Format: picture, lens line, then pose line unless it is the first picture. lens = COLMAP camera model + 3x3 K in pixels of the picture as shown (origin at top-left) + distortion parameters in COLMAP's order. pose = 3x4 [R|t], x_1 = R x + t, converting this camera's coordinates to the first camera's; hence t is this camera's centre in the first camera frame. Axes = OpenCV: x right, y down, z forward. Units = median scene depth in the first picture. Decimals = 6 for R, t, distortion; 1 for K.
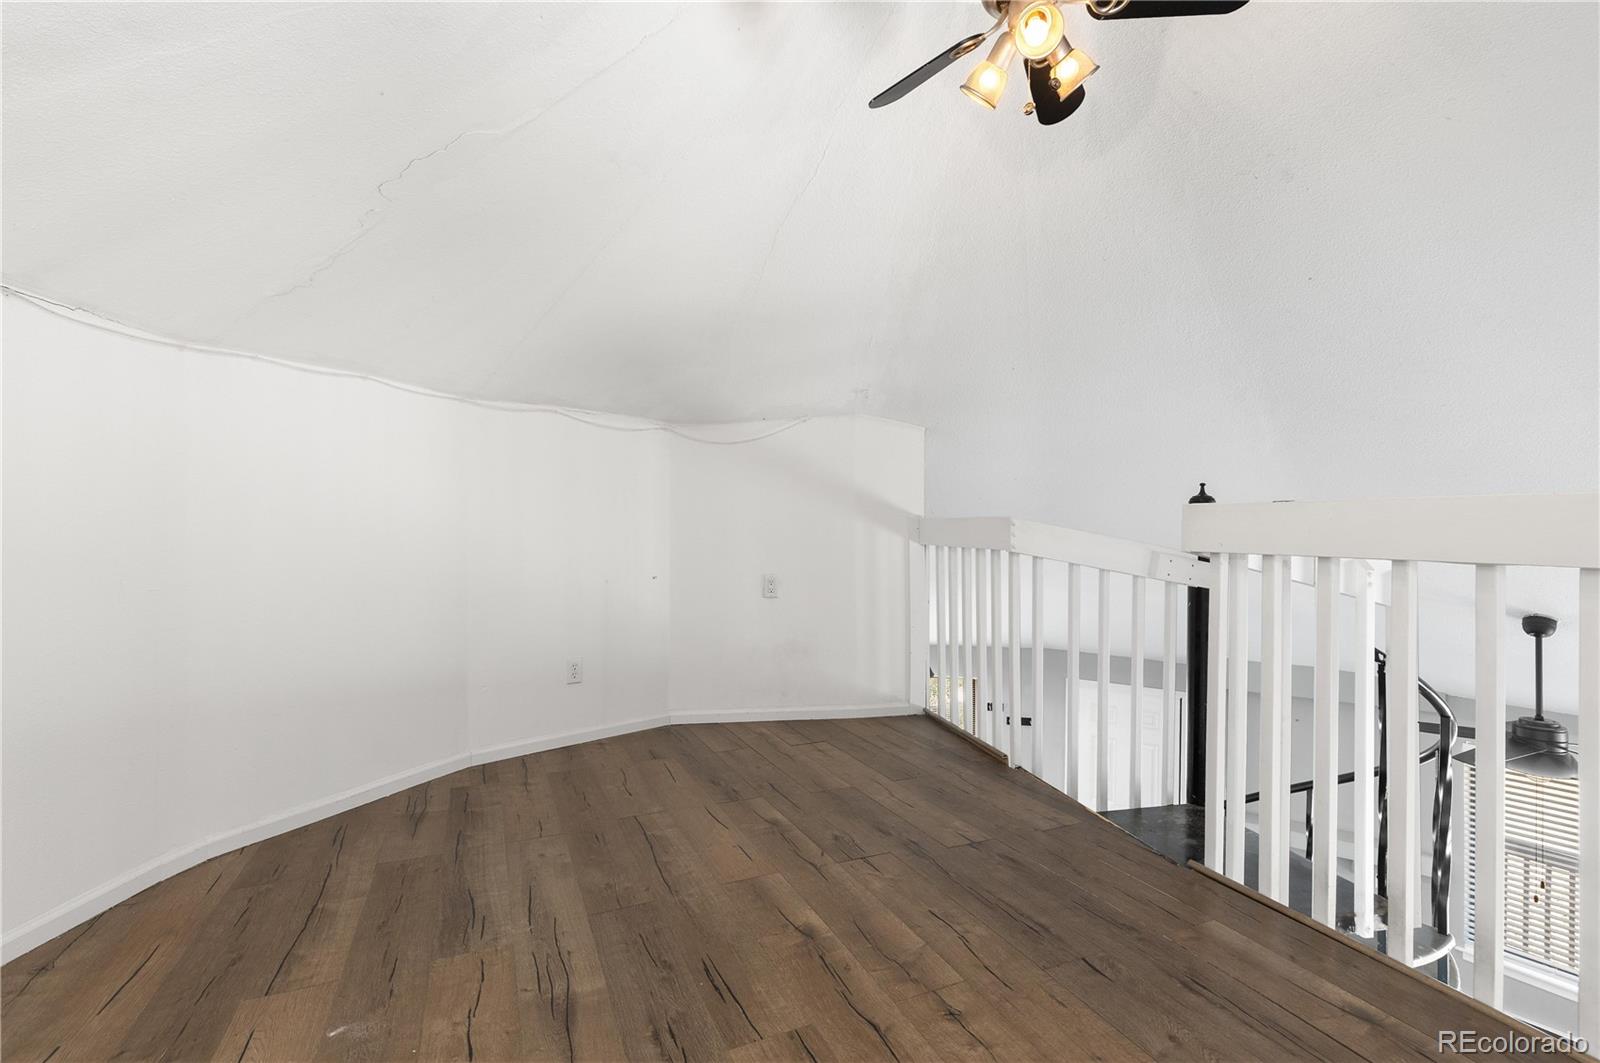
lens RADIAL K [[723.1, 0, 796.9], [0, 723.1, 518.0], [0, 0, 1]] dist [0.001350, -0.000667]
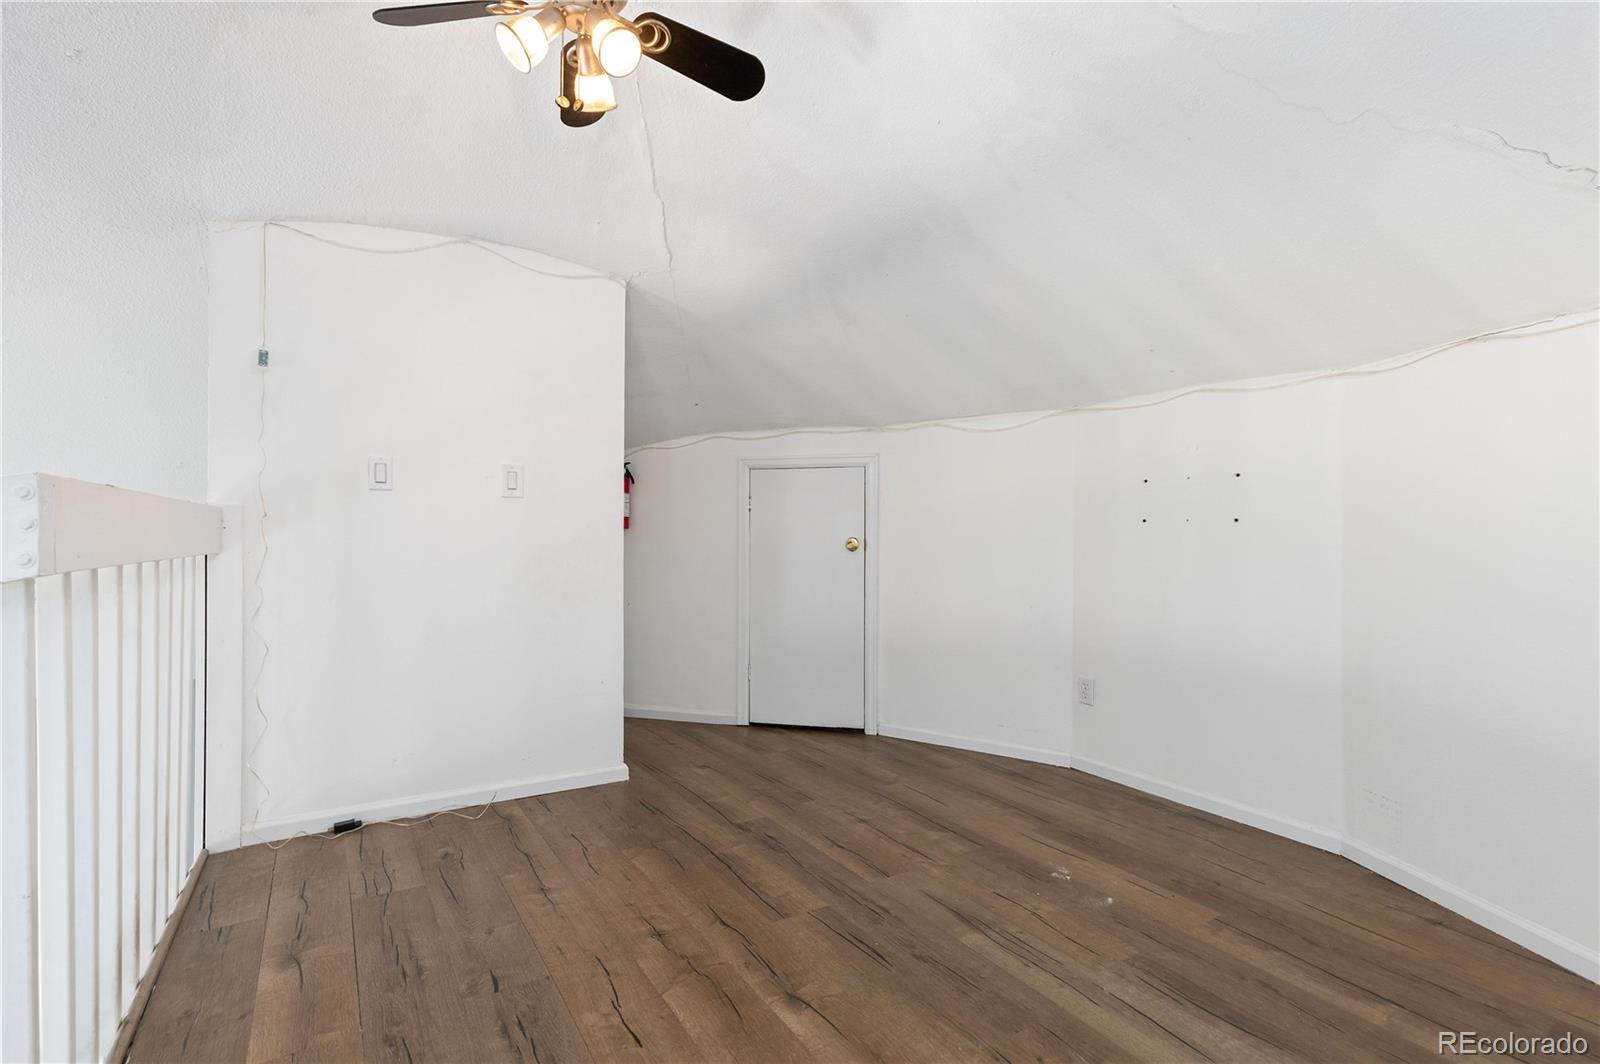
lens RADIAL K [[727.1, 0, 783.0], [0, 727.1, 529.6], [0, 0, 1]] dist [-0.010852, -0.000344]
pose [[-0.989314, -0.014999, -0.145026, 0.177534], [-0.012136, 0.999714, -0.020606, 0.028077], [0.145293, -0.018626, -0.989213, 2.032901]]
